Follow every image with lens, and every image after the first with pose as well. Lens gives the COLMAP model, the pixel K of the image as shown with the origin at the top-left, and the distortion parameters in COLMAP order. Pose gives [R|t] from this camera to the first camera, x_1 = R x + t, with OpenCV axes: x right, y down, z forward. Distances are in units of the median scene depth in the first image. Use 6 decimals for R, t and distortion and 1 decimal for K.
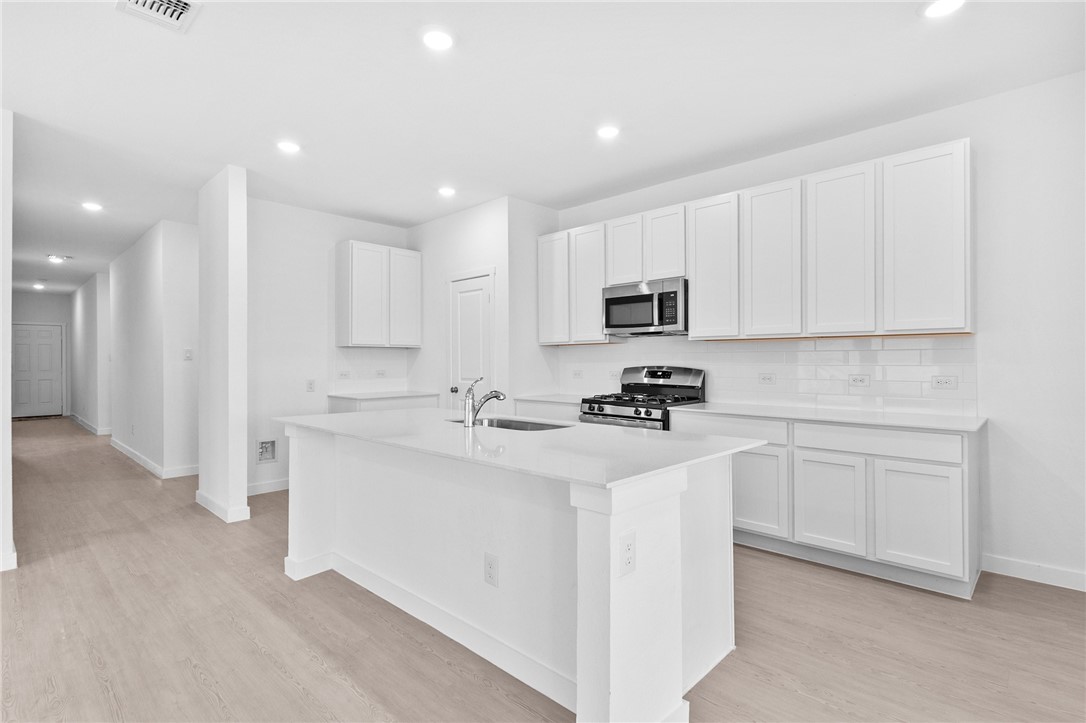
lens RADIAL K [[528.7, 0, 543.0], [0, 528.7, 361.5], [0, 0, 1]] dist [0.002360, 0.000328]
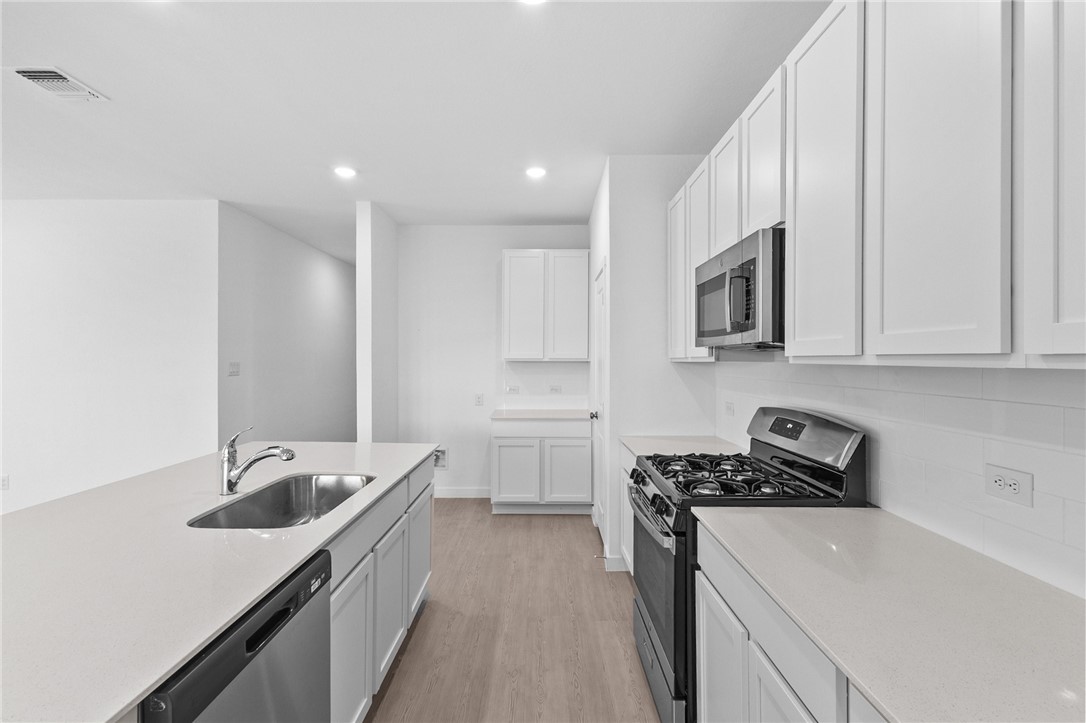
lens RADIAL K [[503.9, 0, 543.0], [0, 503.9, 361.5], [0, 0, 1]] dist [0.015615, 0.000445]
pose [[0.688540, 0.008733, -0.725146, 0.428531], [-0.006801, 0.999961, 0.005586, -0.041406], [0.725166, 0.001085, 0.688573, 0.532313]]
